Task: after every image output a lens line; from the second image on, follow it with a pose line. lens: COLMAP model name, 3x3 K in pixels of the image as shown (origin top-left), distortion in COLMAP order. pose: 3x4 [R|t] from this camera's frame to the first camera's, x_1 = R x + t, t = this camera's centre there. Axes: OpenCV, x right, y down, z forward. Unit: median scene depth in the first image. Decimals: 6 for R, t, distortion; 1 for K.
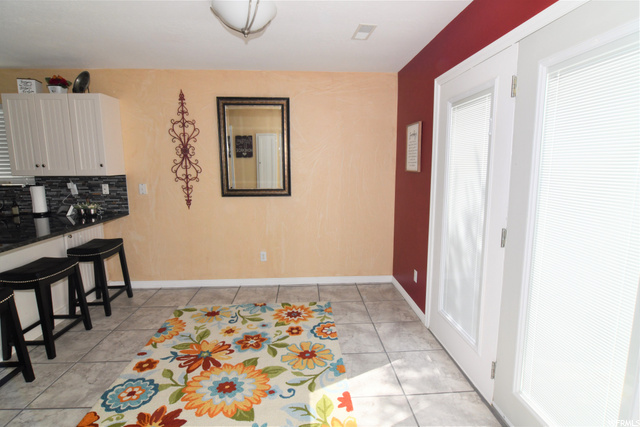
lens RADIAL K [[322.5, 0, 321.1], [0, 322.5, 208.3], [0, 0, 1]] dist [-0.013591, -0.000948]
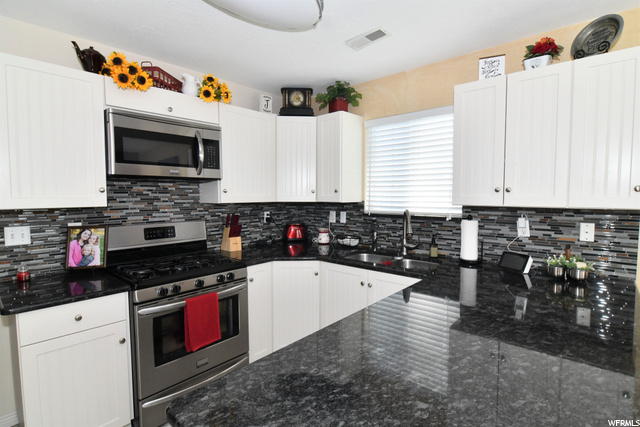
lens RADIAL K [[327.9, 0, 320.0], [0, 327.9, 213.5], [0, 0, 1]] dist [-0.013635, -0.000127]
pose [[0.692509, 0.043419, -0.720102, -0.613153], [-0.094107, 0.995095, -0.030501, -0.032794], [0.715245, 0.088889, 0.693198, 0.288198]]
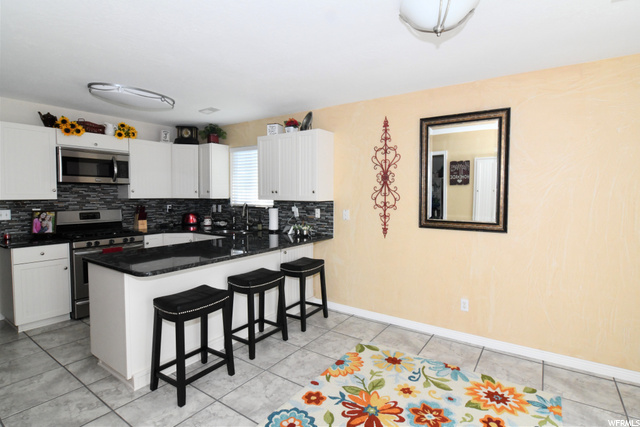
lens RADIAL K [[322.5, 0, 321.1], [0, 322.5, 208.3], [0, 0, 1]] dist [-0.013591, -0.000948]
pose [[0.785367, 0.034151, -0.618087, 0.029586], [-0.088258, 0.994454, -0.057198, -0.014610], [0.612706, 0.099473, 0.784026, 0.131714]]
